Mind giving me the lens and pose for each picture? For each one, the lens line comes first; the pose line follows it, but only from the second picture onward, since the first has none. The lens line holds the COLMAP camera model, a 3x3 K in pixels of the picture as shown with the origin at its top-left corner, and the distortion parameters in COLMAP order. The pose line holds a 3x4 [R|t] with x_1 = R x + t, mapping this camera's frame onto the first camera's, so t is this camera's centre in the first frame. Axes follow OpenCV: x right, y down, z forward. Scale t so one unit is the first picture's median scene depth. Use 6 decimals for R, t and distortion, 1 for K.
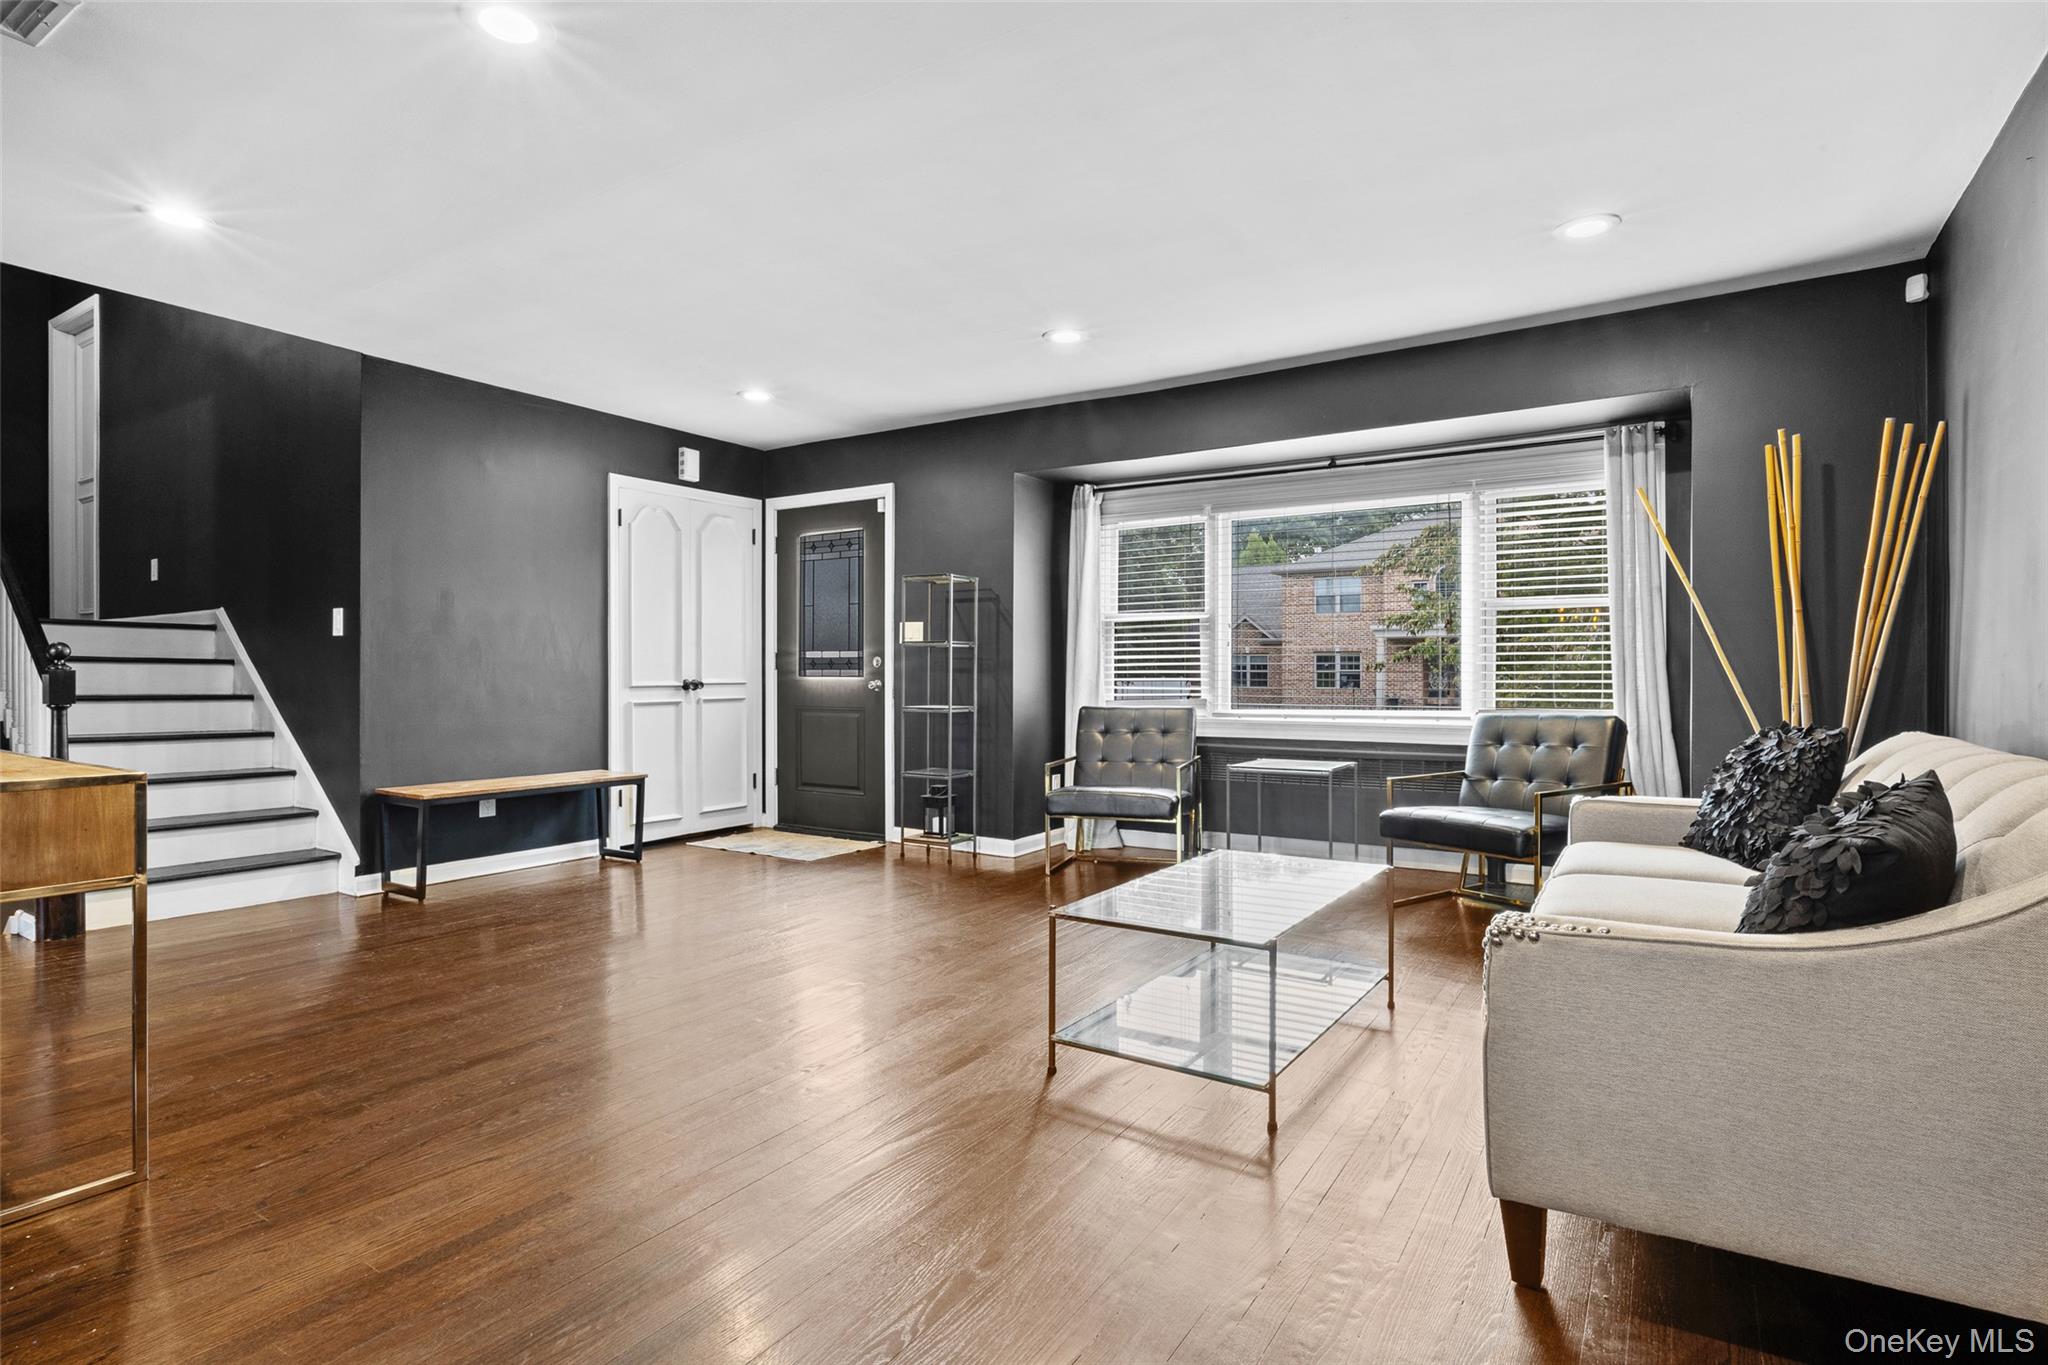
lens RADIAL K [[1064.0, 0, 1025.4], [0, 1064.0, 676.8], [0, 0, 1]] dist [-0.002625, -0.000704]
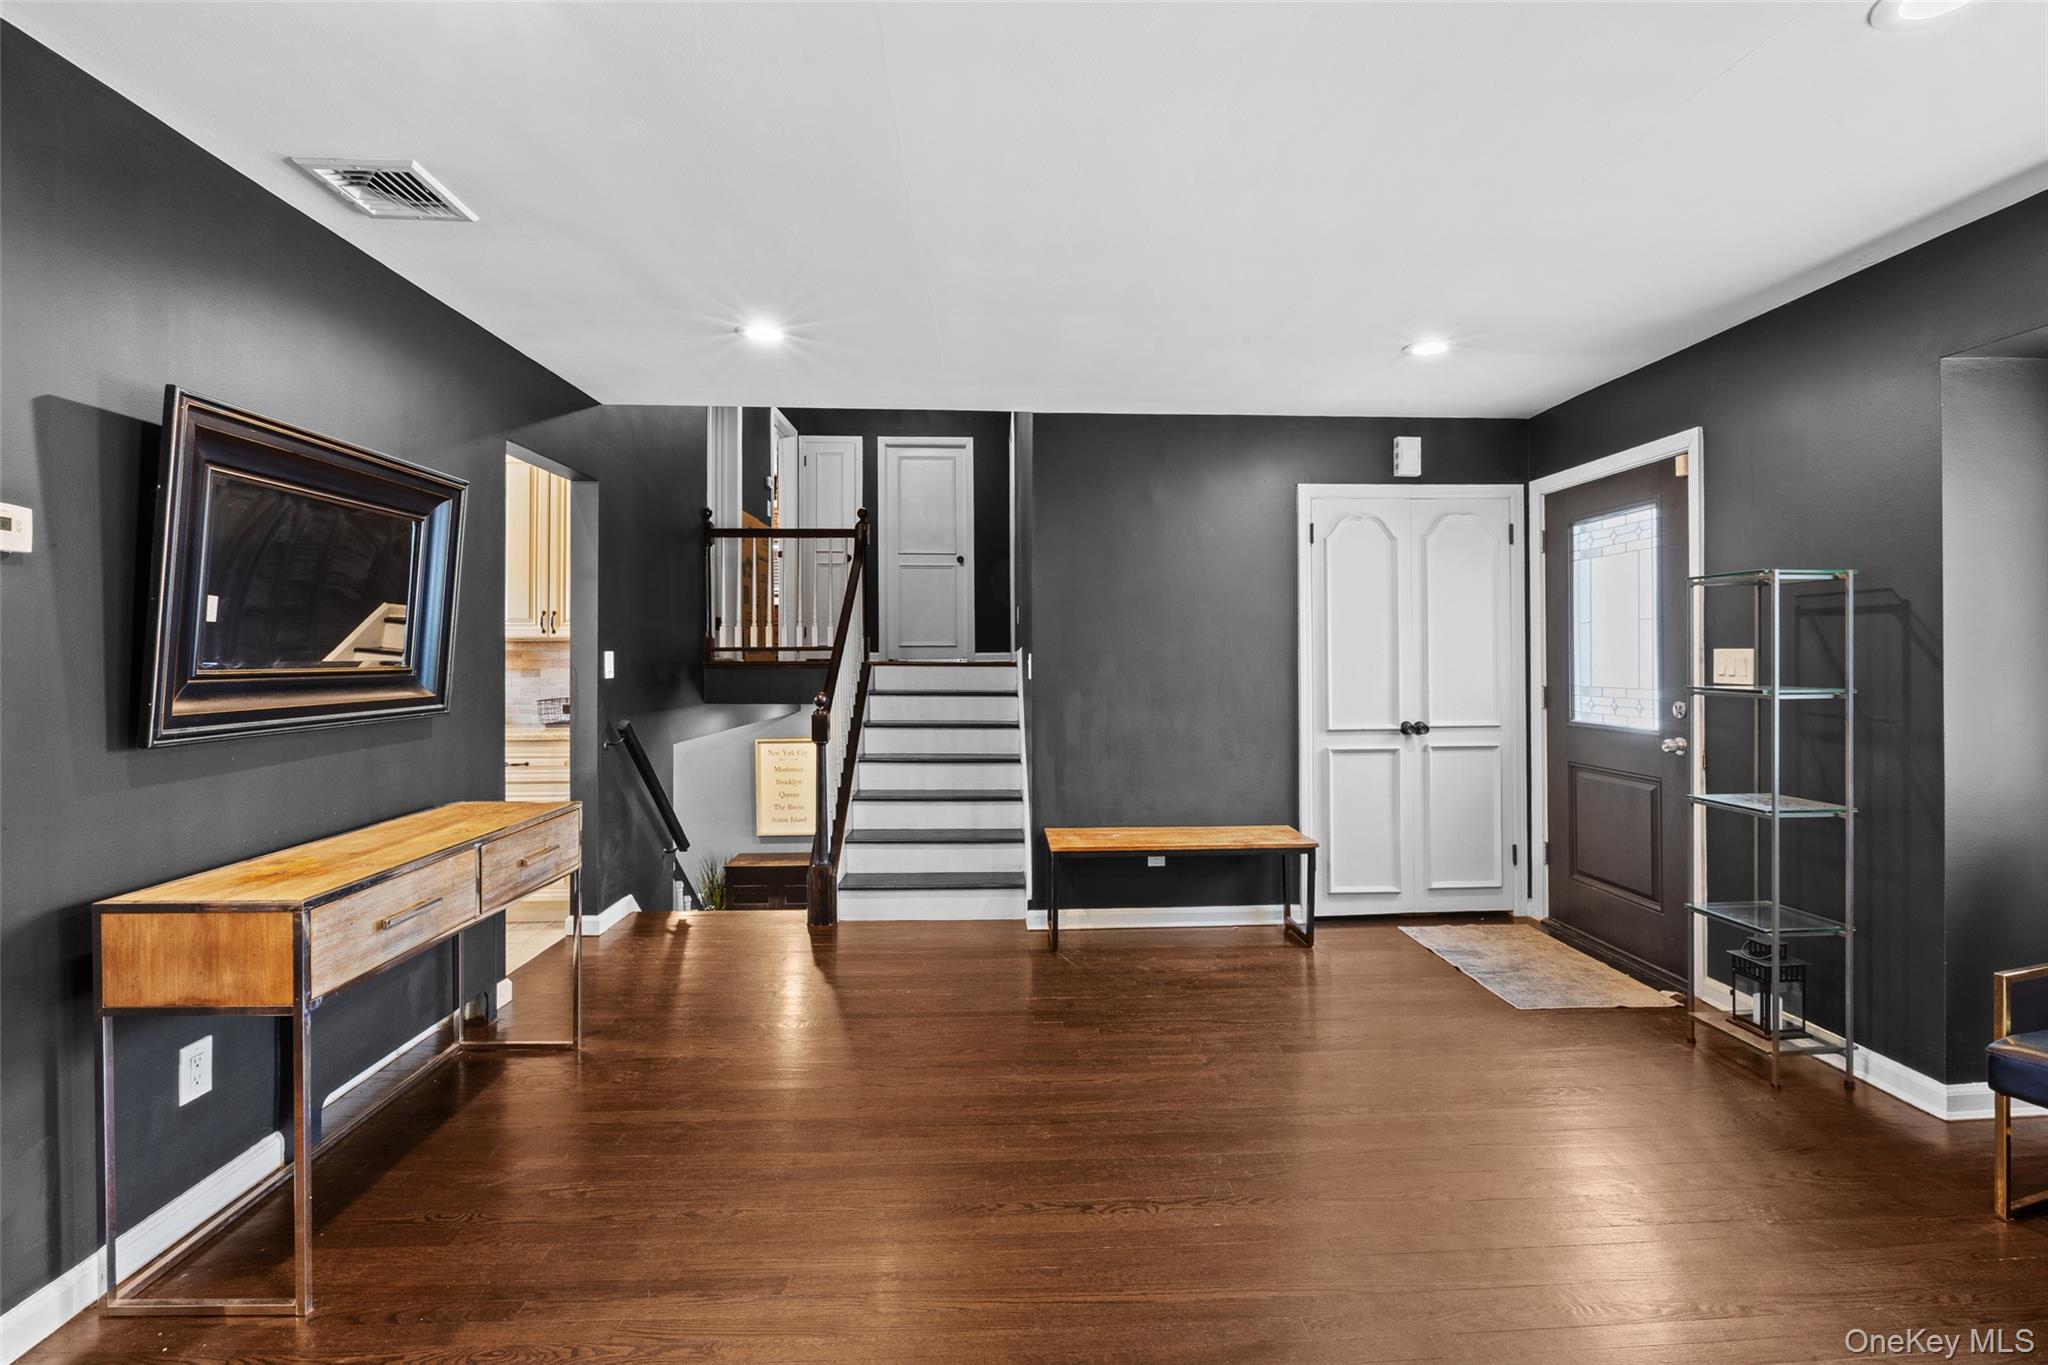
lens RADIAL K [[917.0, 0, 1015.3], [0, 917.0, 653.9], [0, 0, 1]] dist [-0.009542, -0.000422]
pose [[0.579254, -0.008914, -0.815098, 0.079395], [0.001630, 0.999951, -0.009777, -0.043884], [0.815145, 0.004334, 0.579240, 0.363434]]
